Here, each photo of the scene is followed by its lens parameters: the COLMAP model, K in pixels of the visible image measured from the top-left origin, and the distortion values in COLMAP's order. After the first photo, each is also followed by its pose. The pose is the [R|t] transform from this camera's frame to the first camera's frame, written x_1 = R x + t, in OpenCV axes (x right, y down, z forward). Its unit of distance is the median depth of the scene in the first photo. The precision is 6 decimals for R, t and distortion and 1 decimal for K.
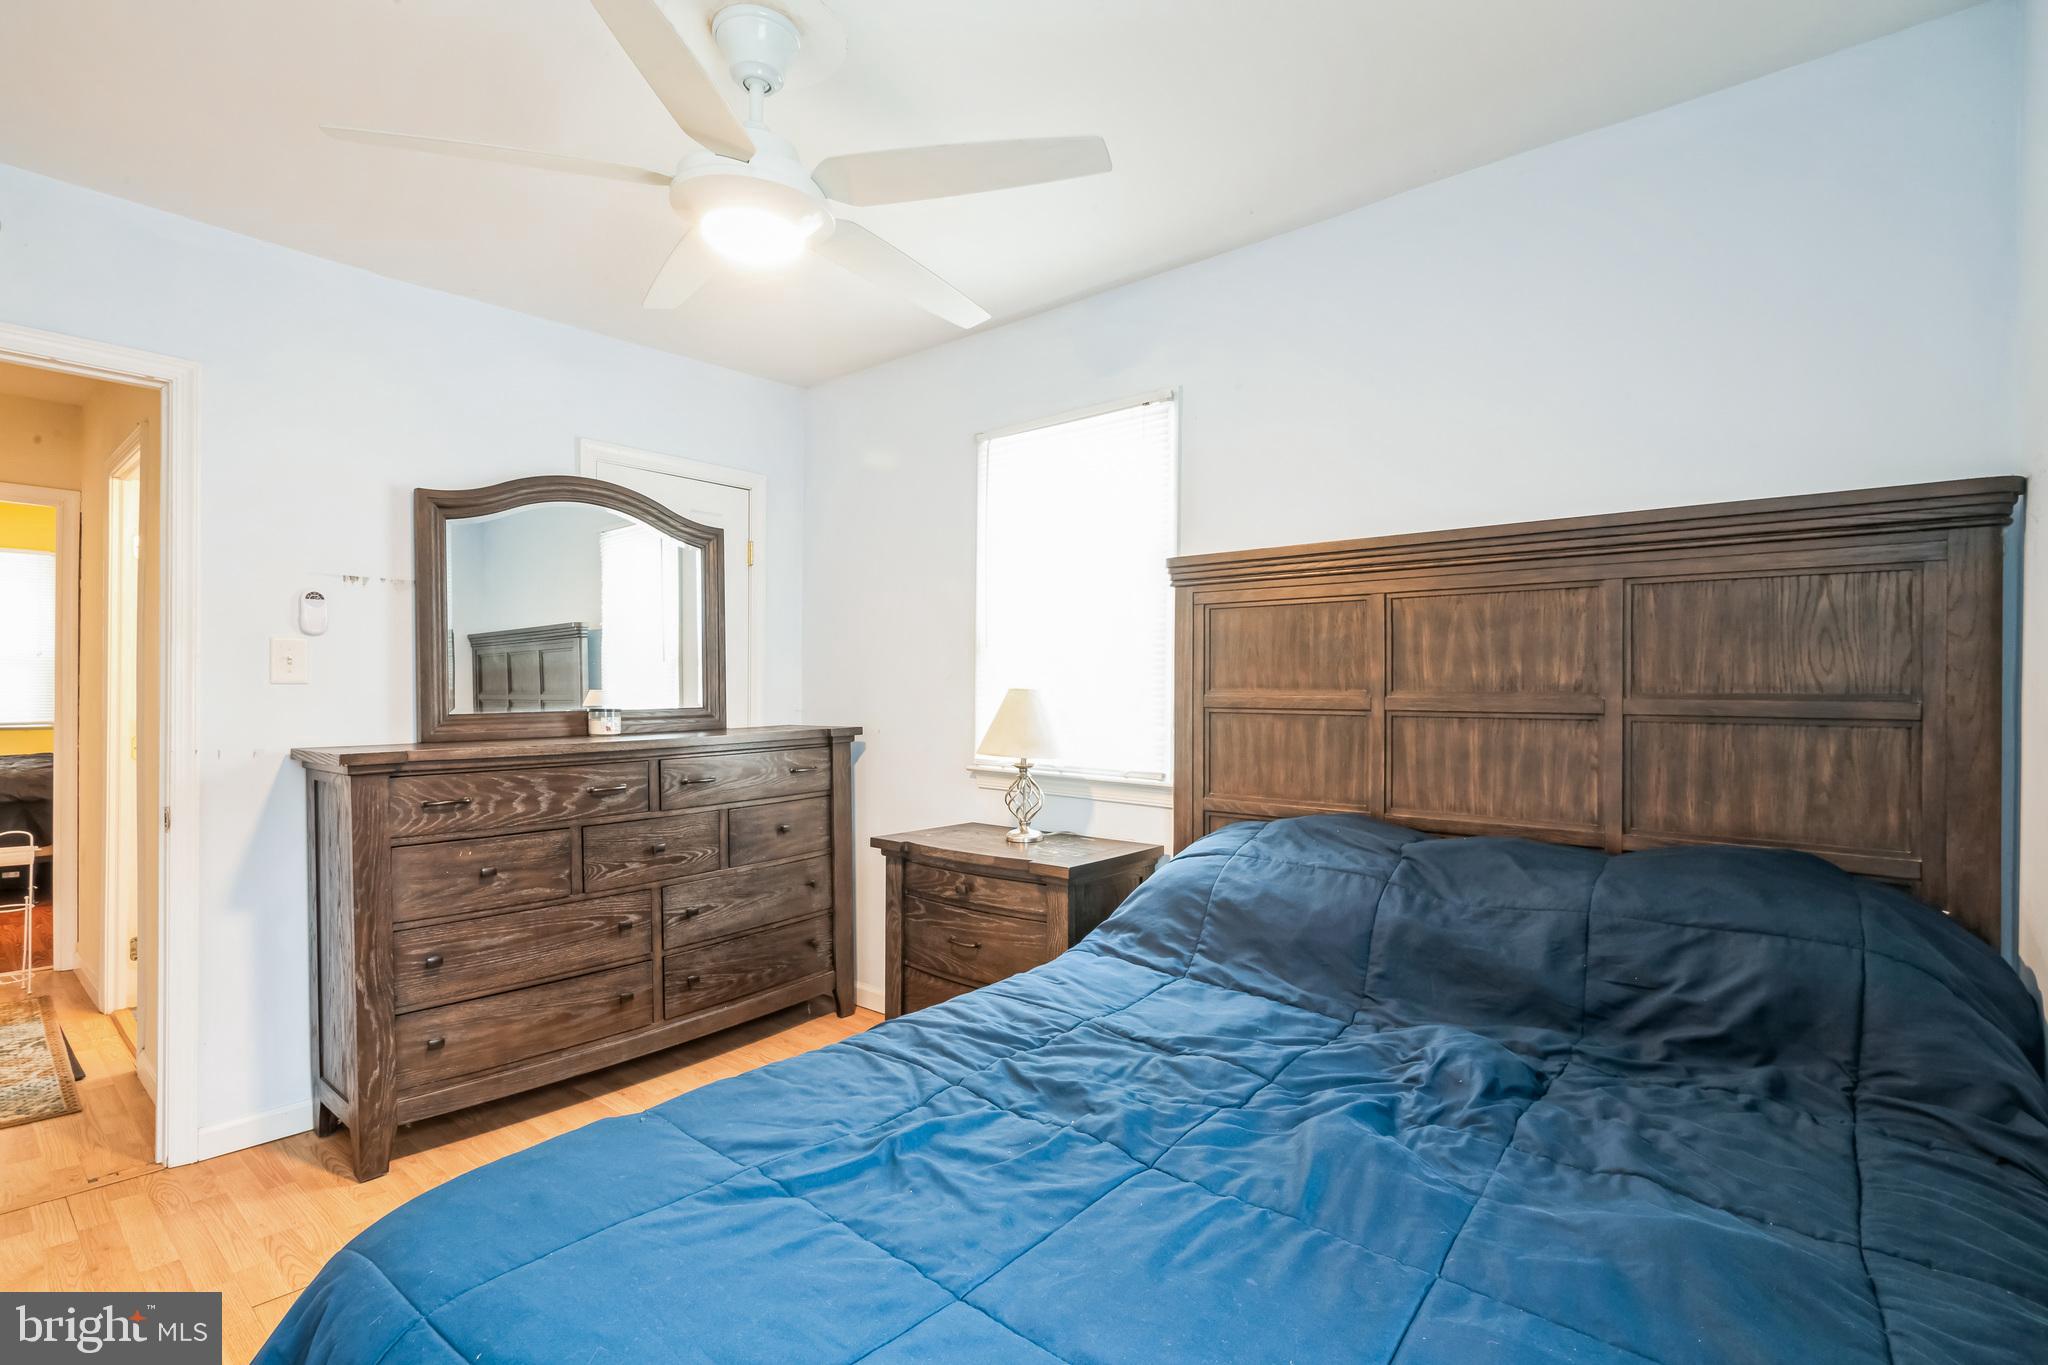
lens RADIAL K [[948.7, 0, 1023.1], [0, 948.7, 682.2], [0, 0, 1]] dist [-0.000628, -0.000233]
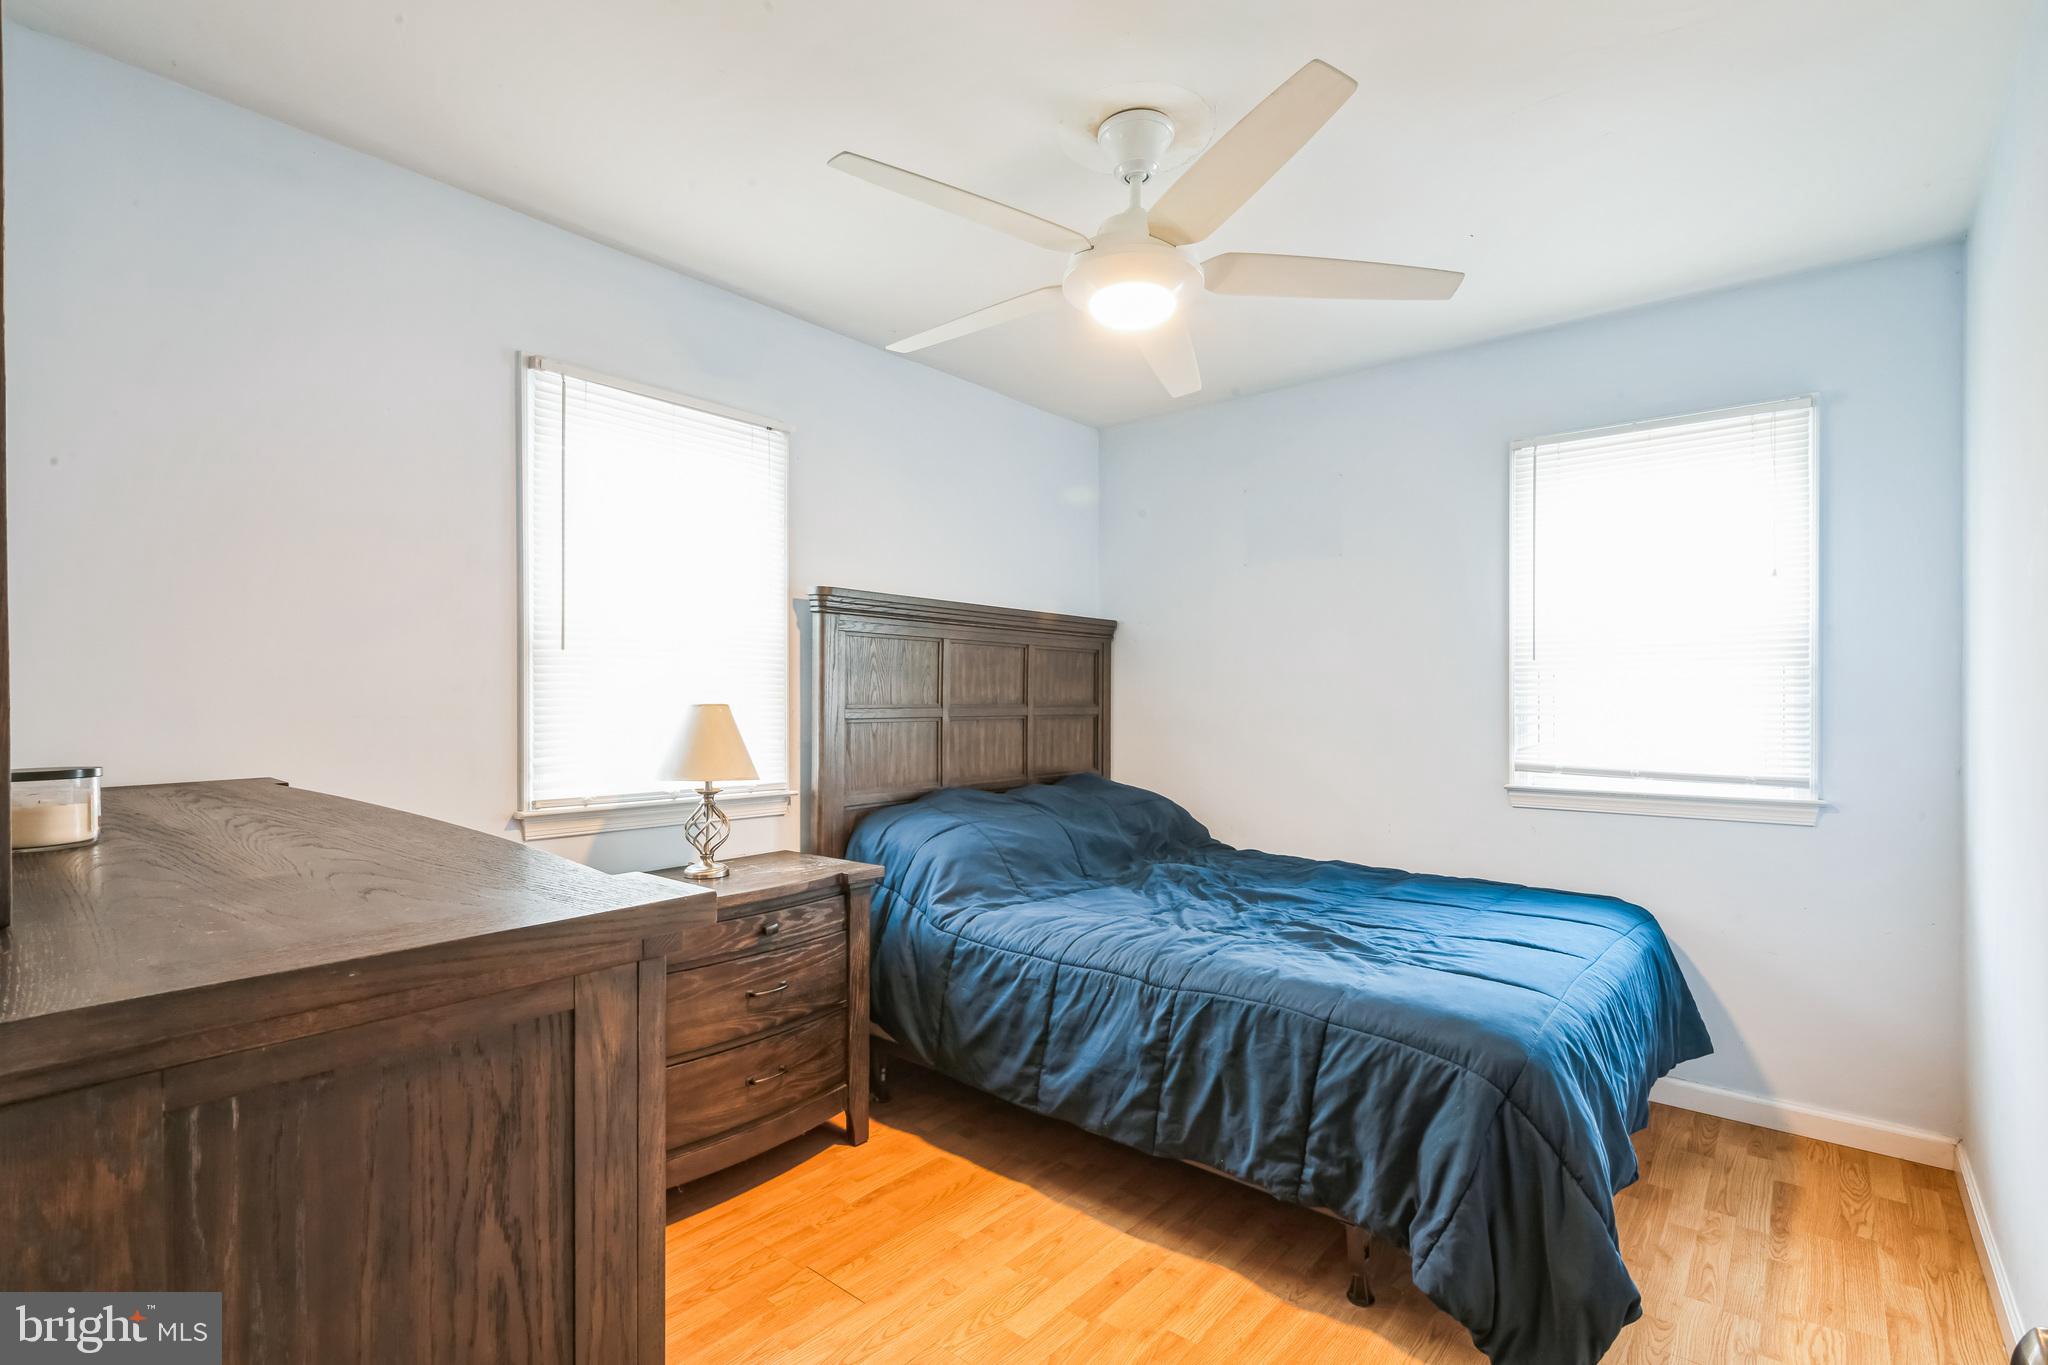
lens RADIAL K [[970.7, 0, 1020.4], [0, 970.7, 692.2], [0, 0, 1]] dist [-0.000507, -0.000435]
pose [[-0.023778, 0.011972, 0.999646, -1.085353], [-0.000258, 0.999928, -0.011982, 0.008126], [-0.999717, -0.000543, -0.023773, 0.874581]]
